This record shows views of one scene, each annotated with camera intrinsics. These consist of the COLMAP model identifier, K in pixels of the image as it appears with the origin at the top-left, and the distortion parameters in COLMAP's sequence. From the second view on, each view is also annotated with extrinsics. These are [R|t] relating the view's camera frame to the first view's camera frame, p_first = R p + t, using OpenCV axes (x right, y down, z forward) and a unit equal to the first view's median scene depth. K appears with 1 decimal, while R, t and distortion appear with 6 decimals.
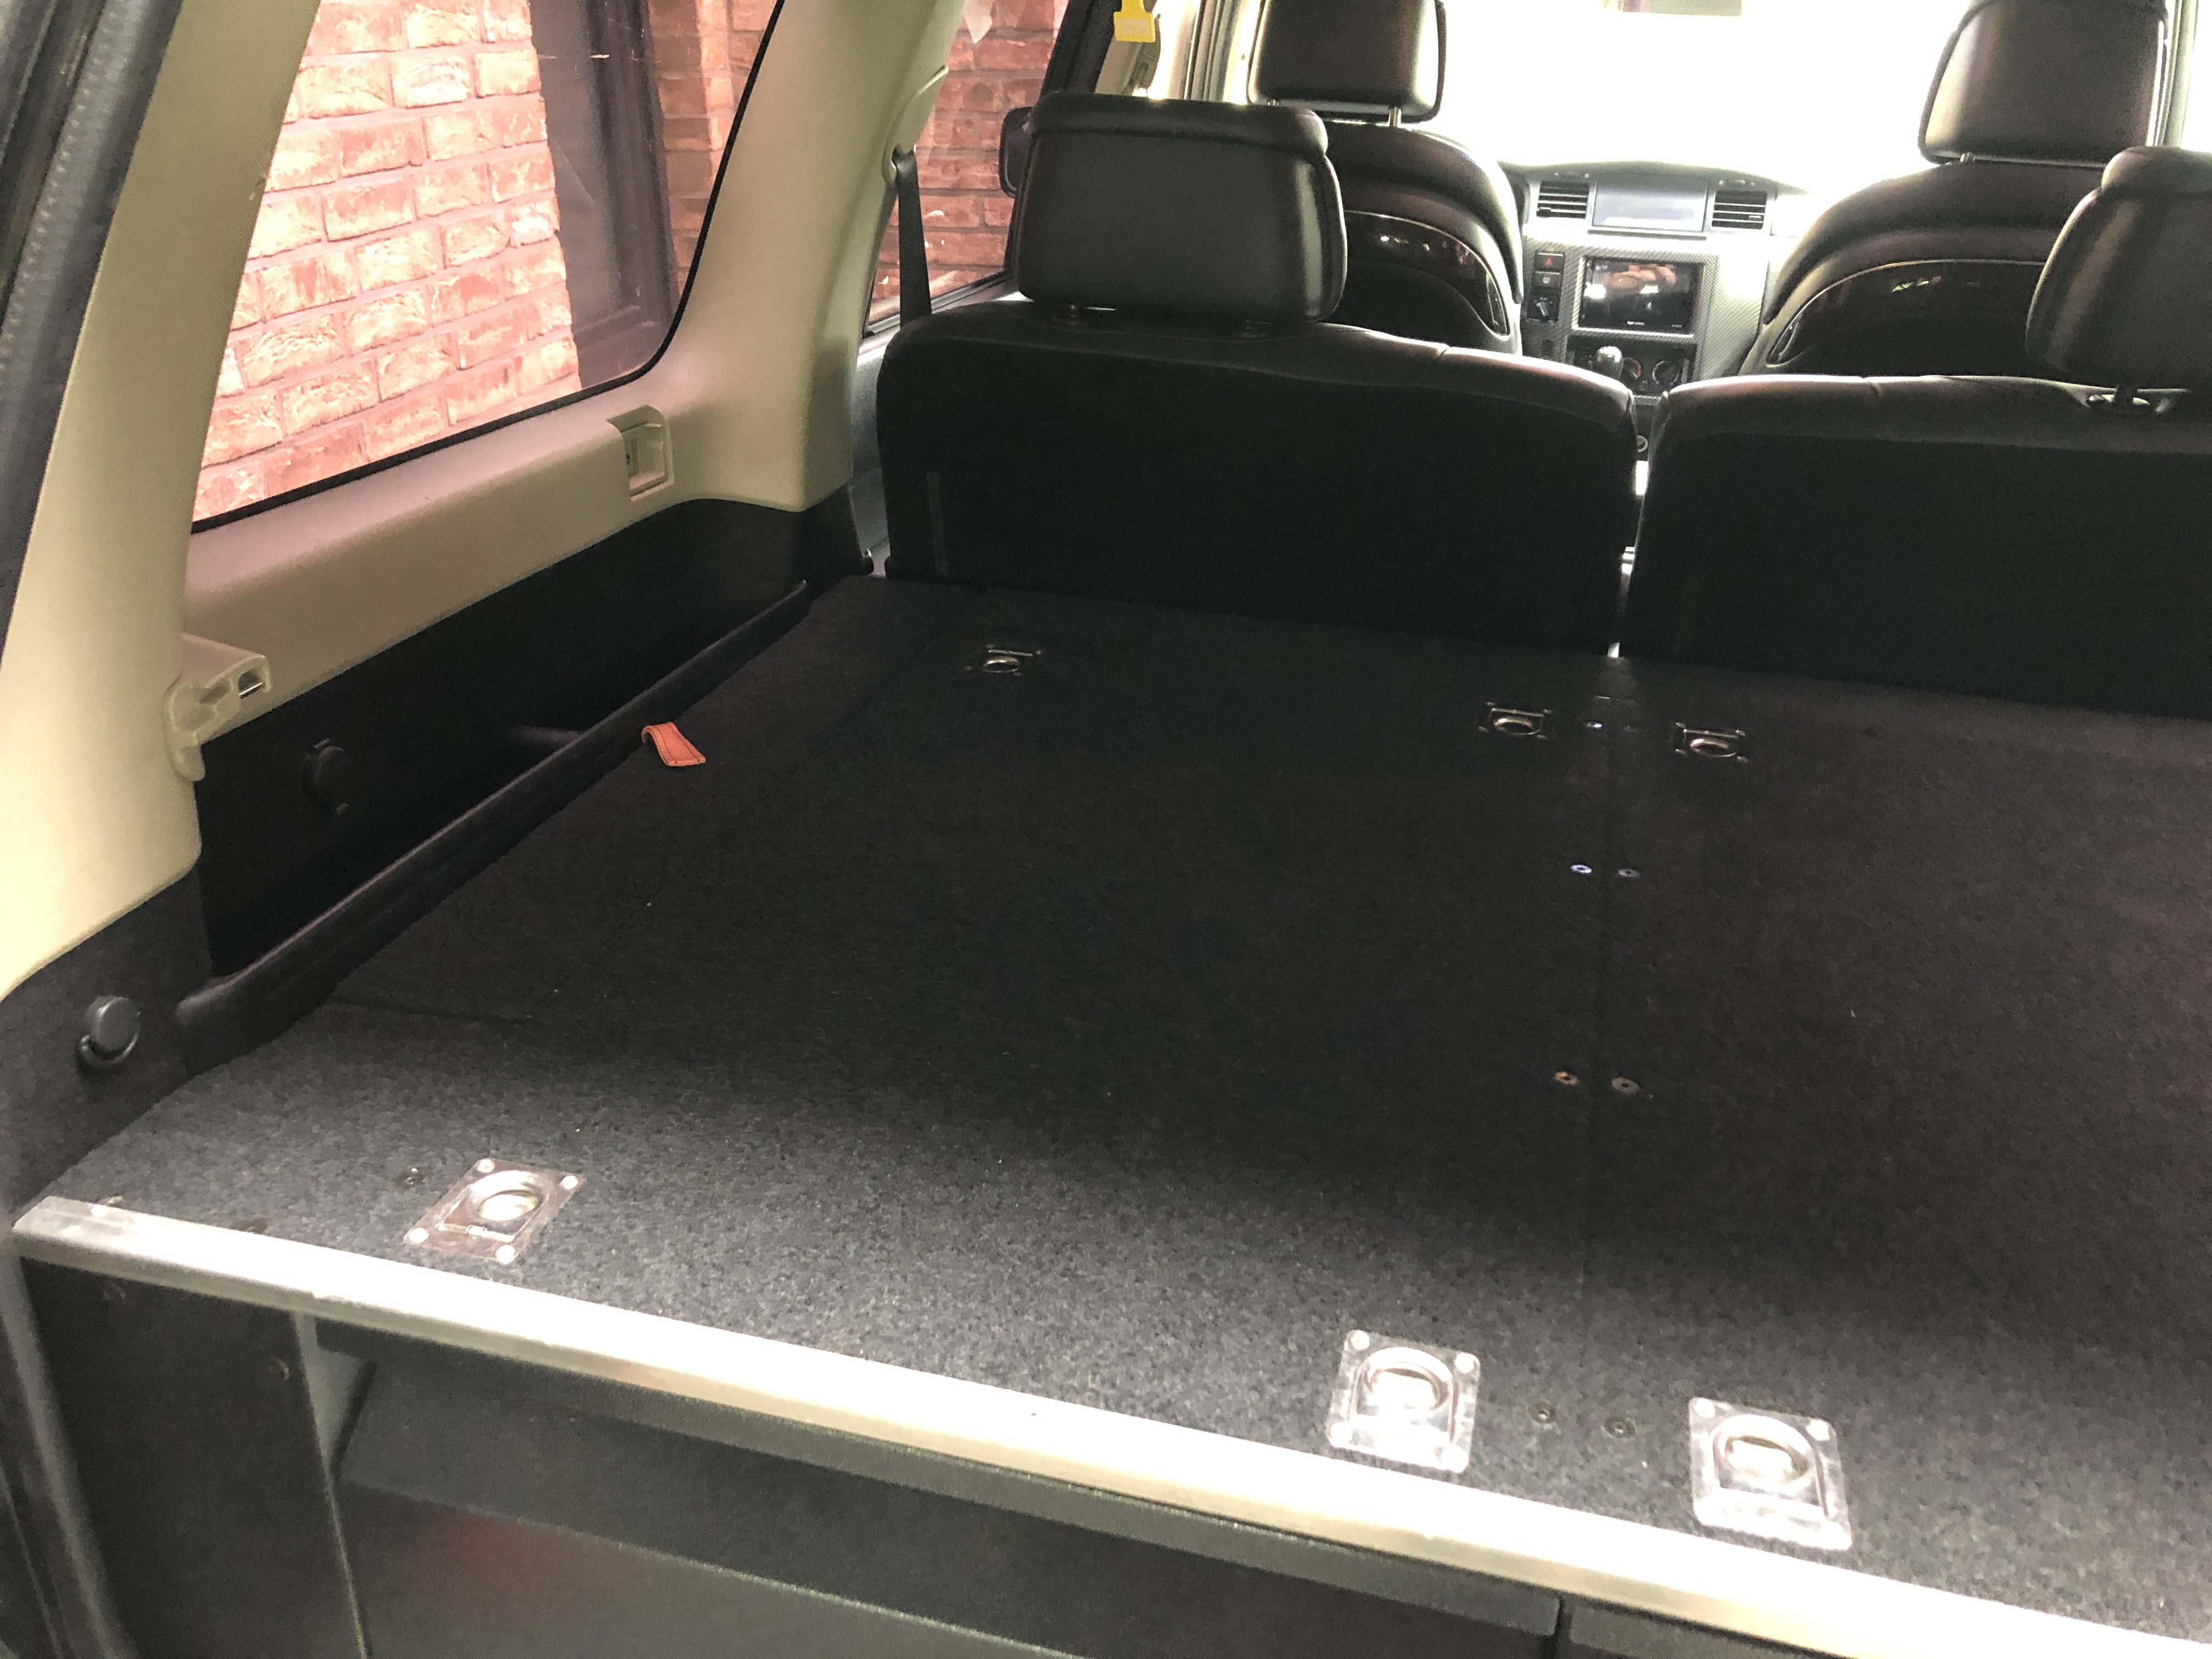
lens RADIAL K [[1803.6, 0, 1116.7], [0, 1803.6, 811.6], [0, 0, 1]] dist [0.028406, 0.006167]
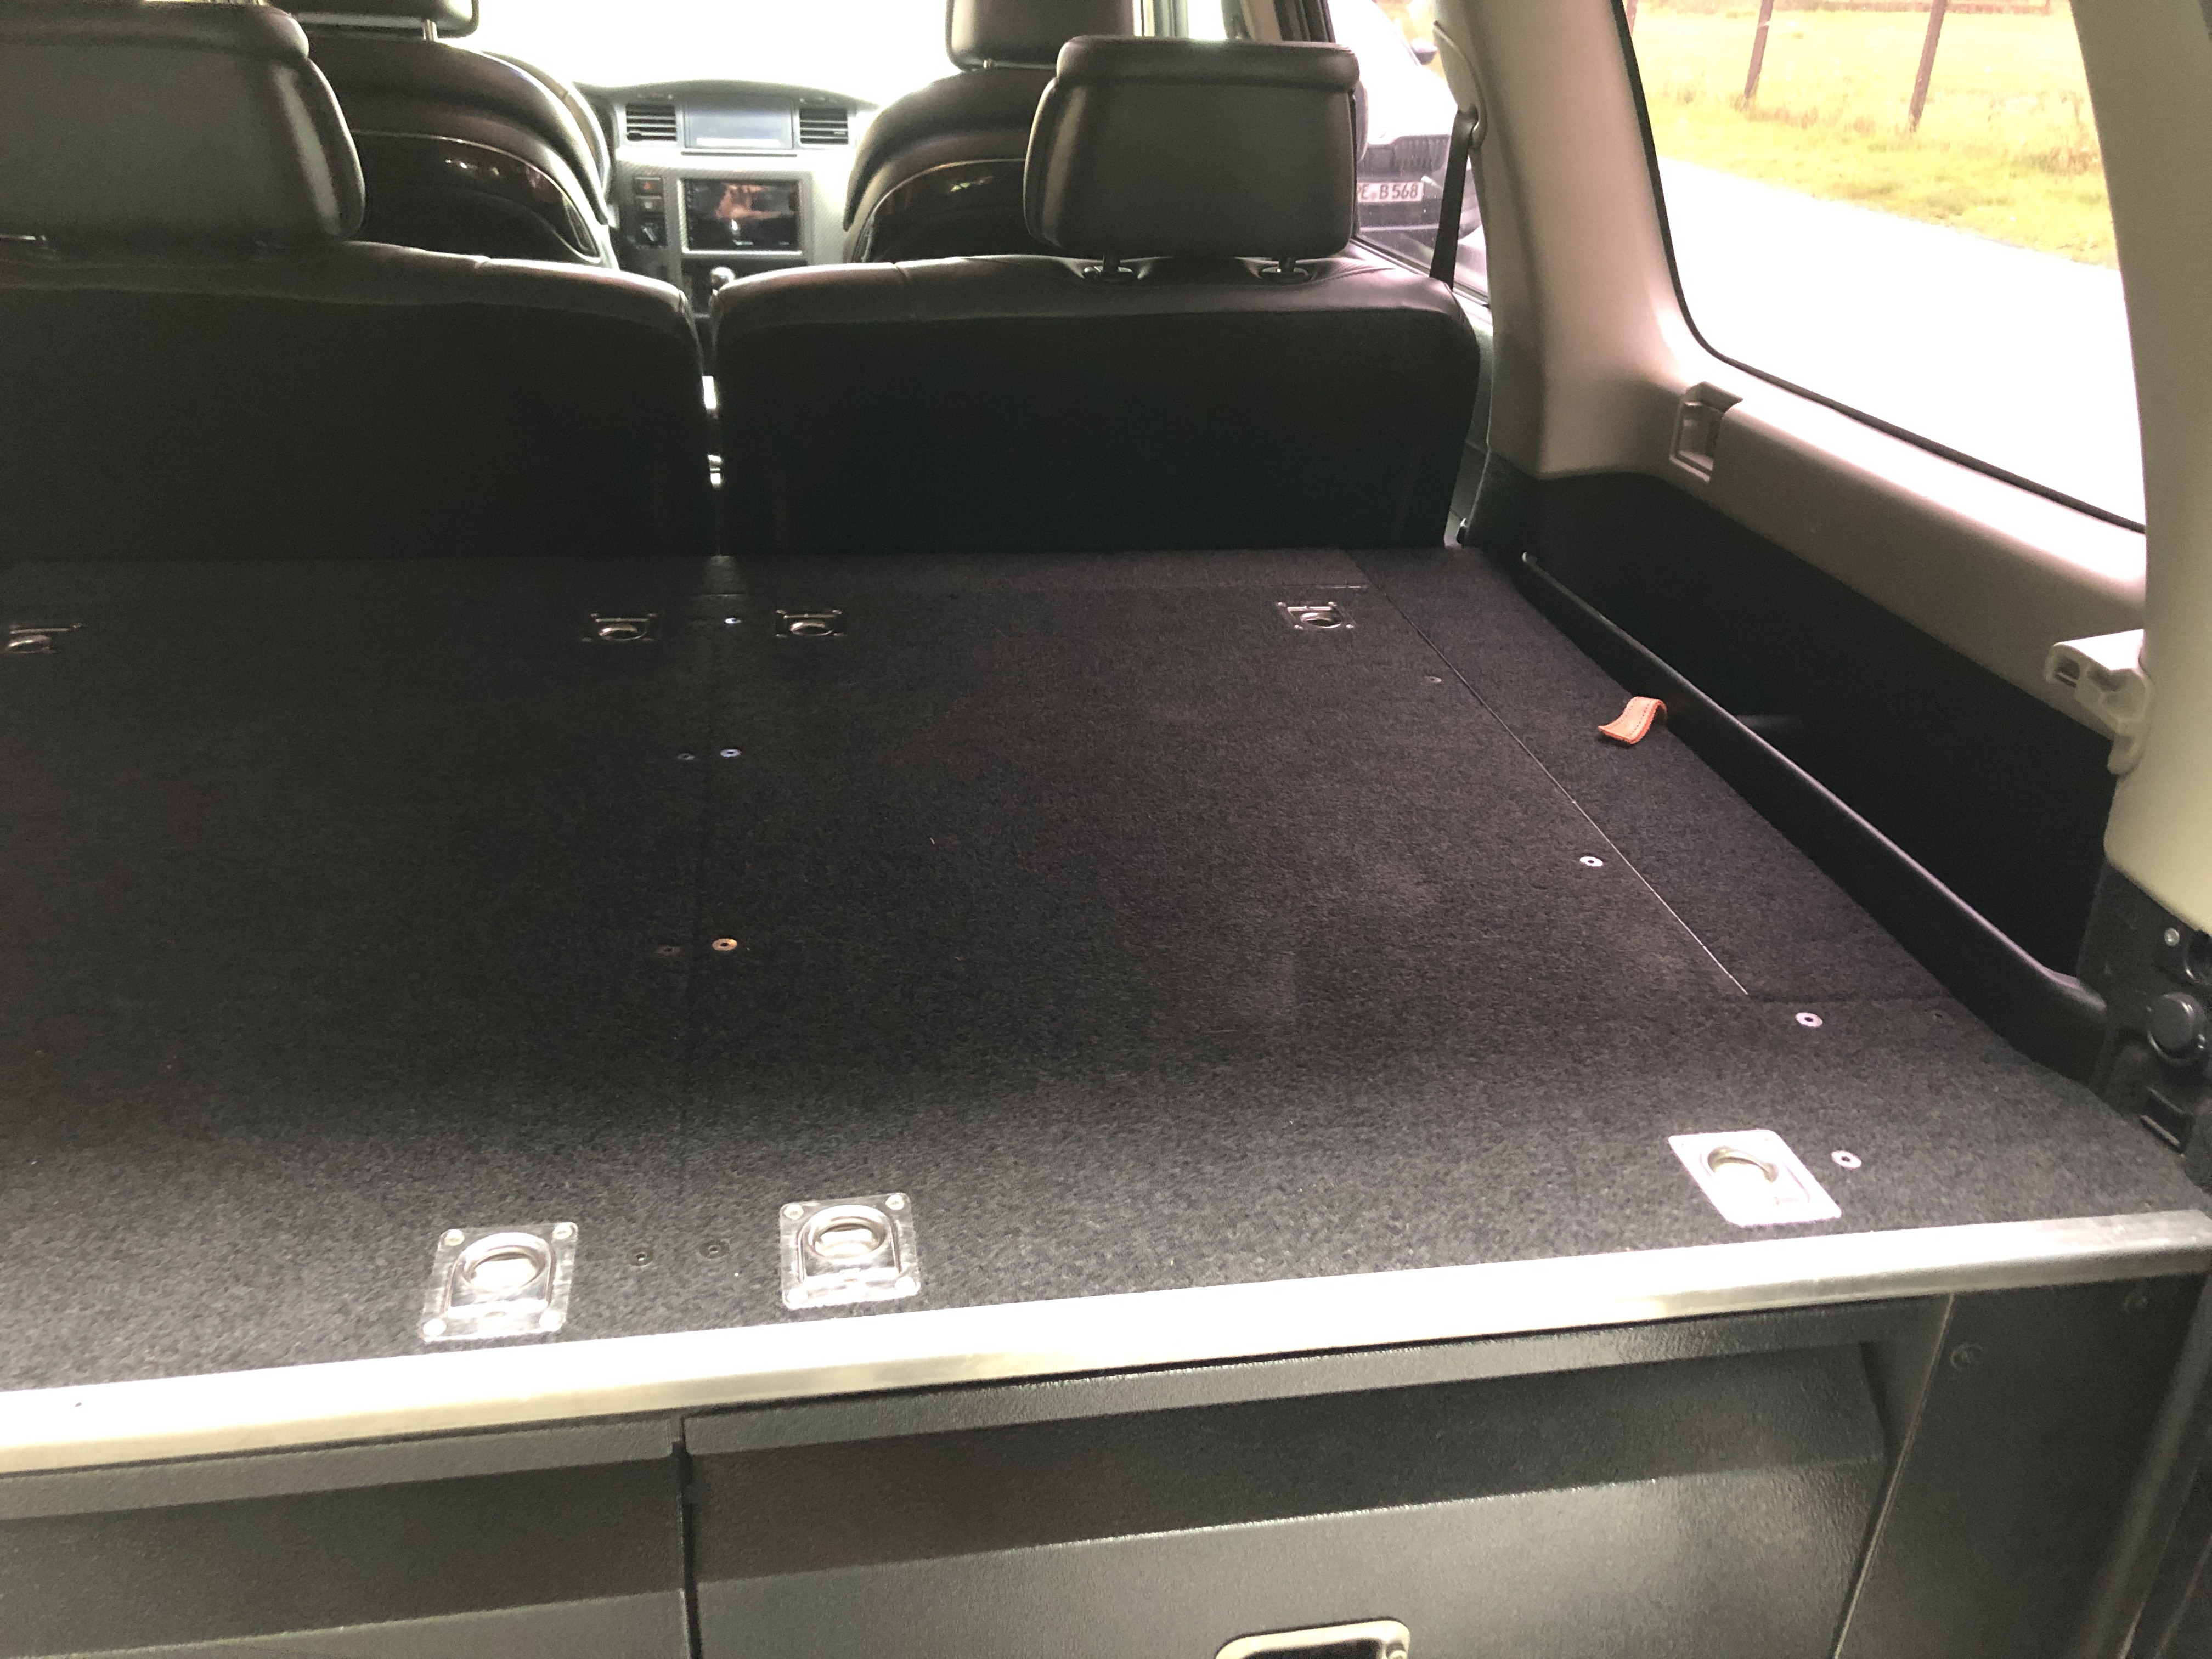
lens RADIAL K [[1819.5, 0, 1095.6], [0, 1819.5, 827.4], [0, 0, 1]] dist [0.022694, 0.000307]
pose [[0.912856, -0.177755, 0.367557, 0.124747], [0.165327, 0.984074, 0.065310, 0.062537], [-0.373312, 0.001149, 0.927705, -0.057527]]
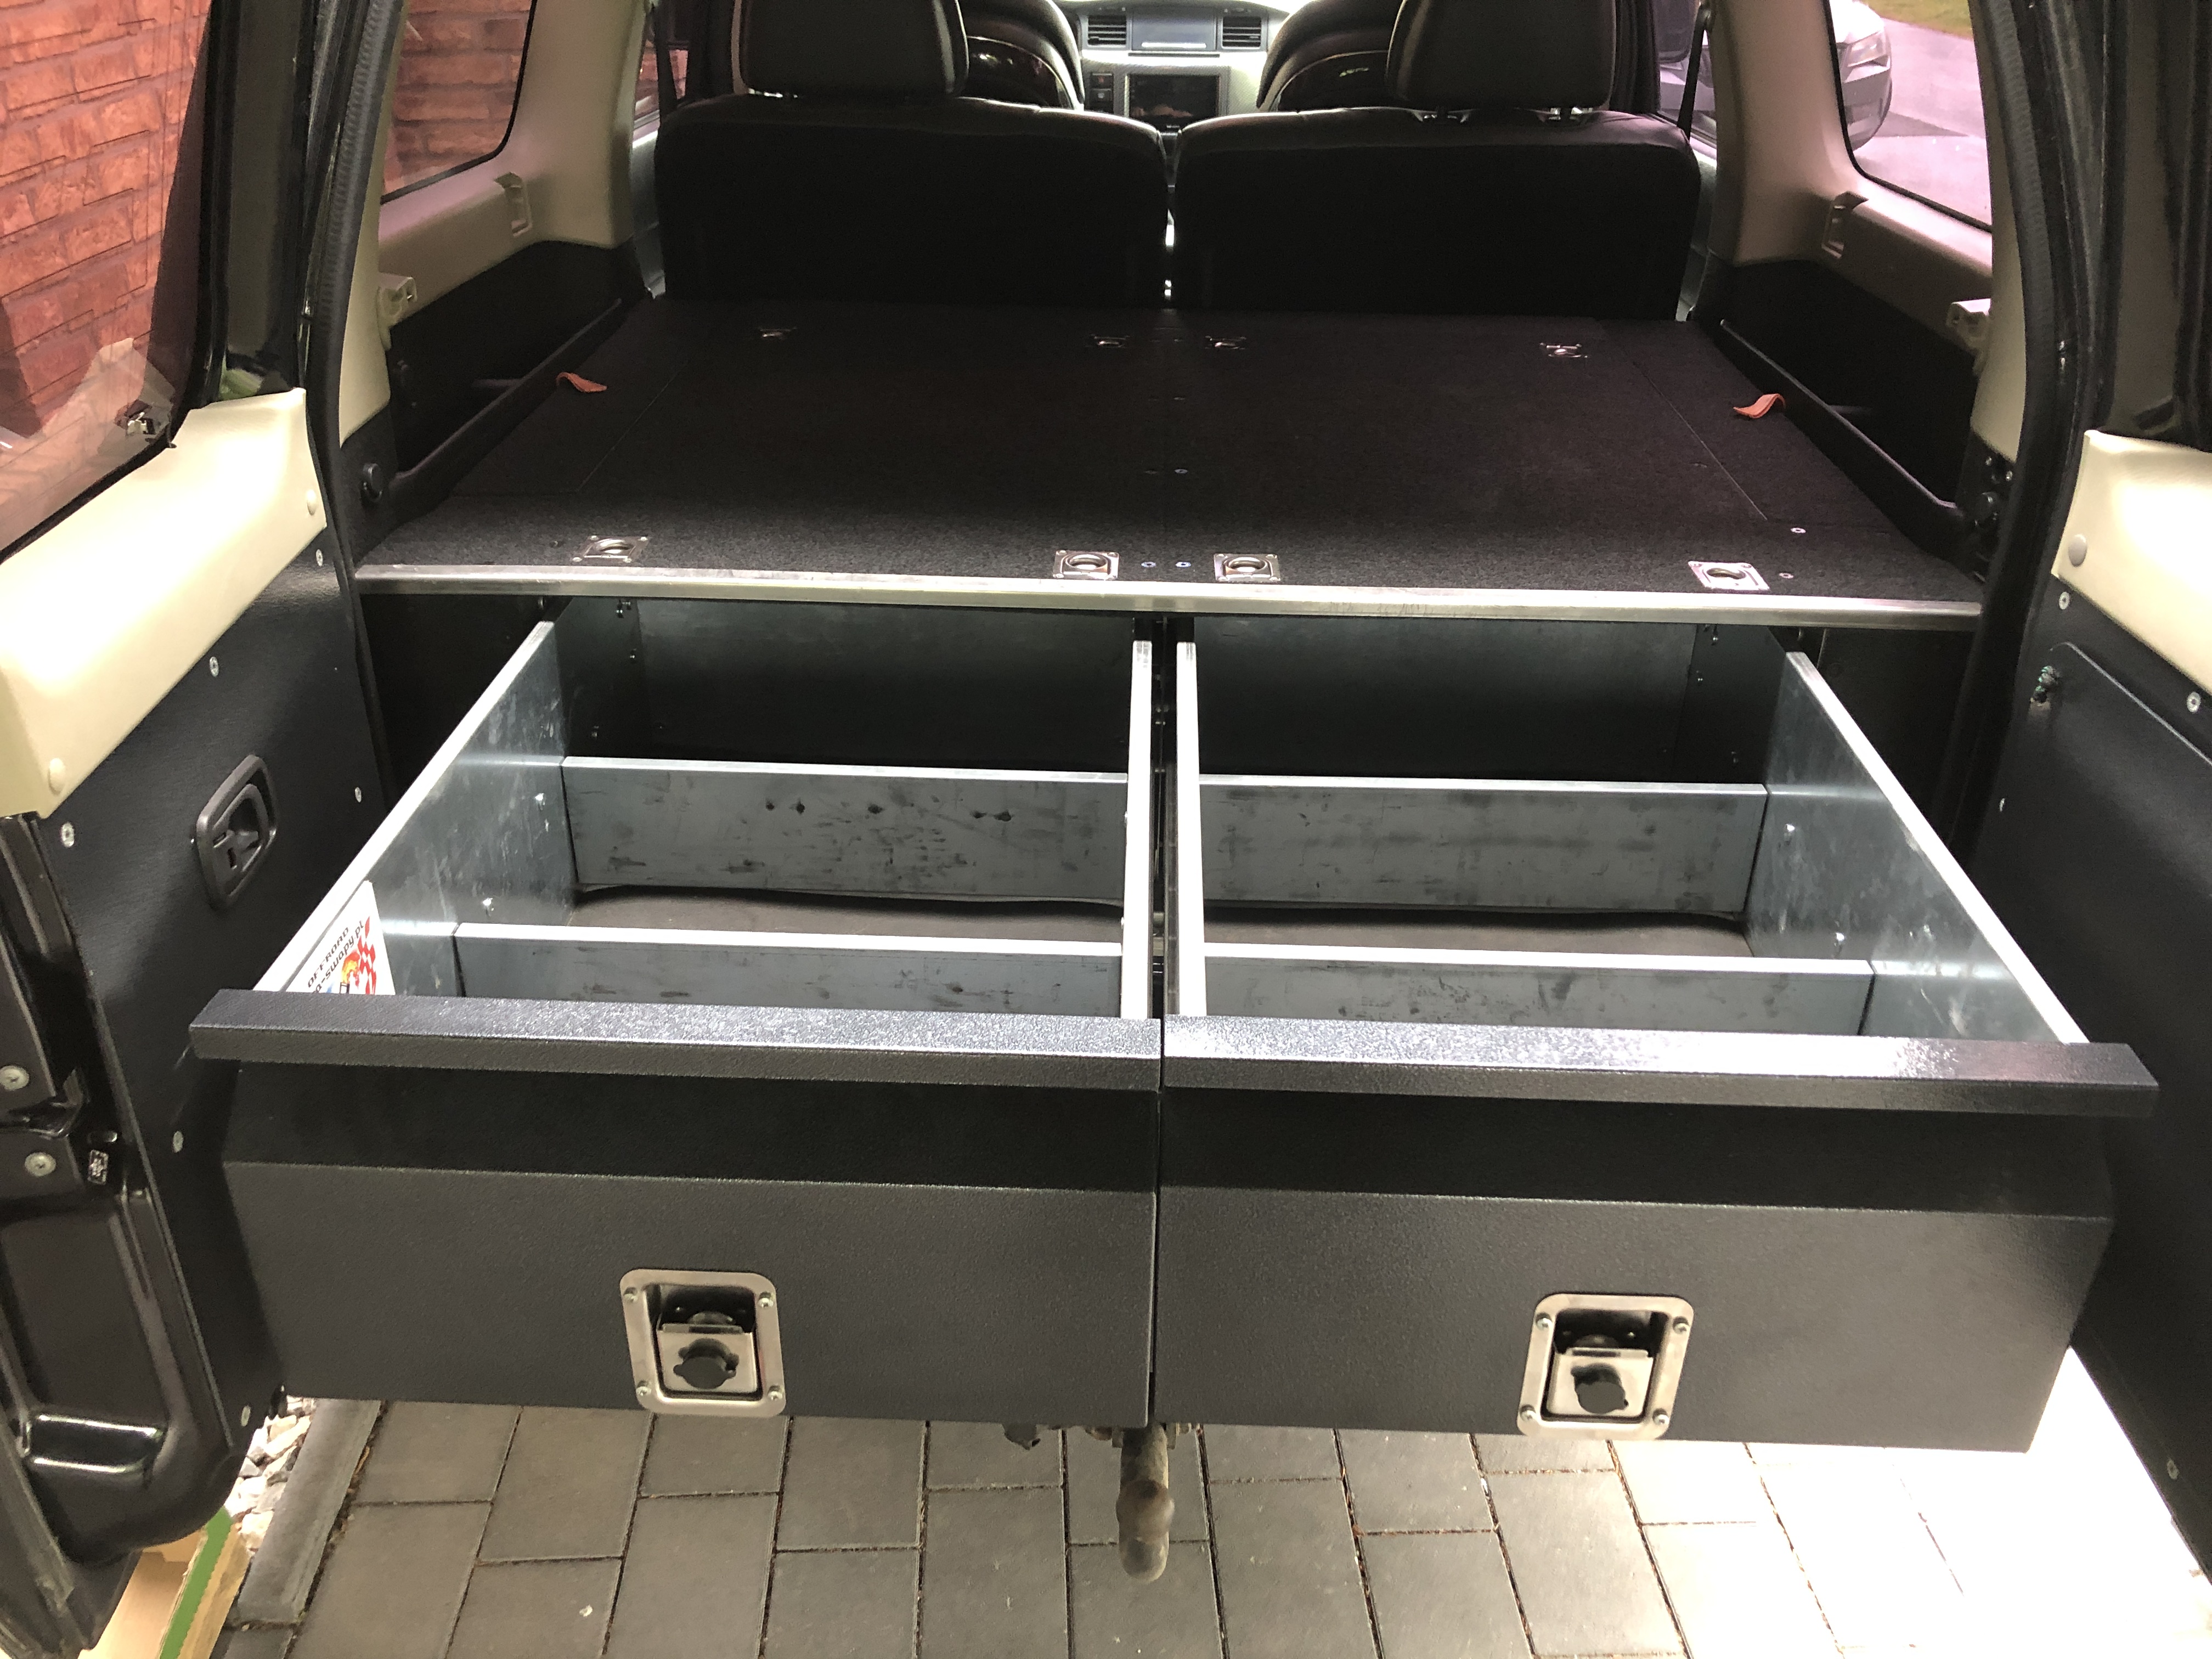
lens RADIAL K [[1819.5, 0, 1095.6], [0, 1819.5, 827.4], [0, 0, 1]] dist [0.022694, 0.000307]
pose [[0.975272, -0.121416, 0.184669, -0.247444], [0.108995, 0.991131, 0.076026, 0.443128], [-0.192262, -0.054018, 0.979856, -1.053153]]
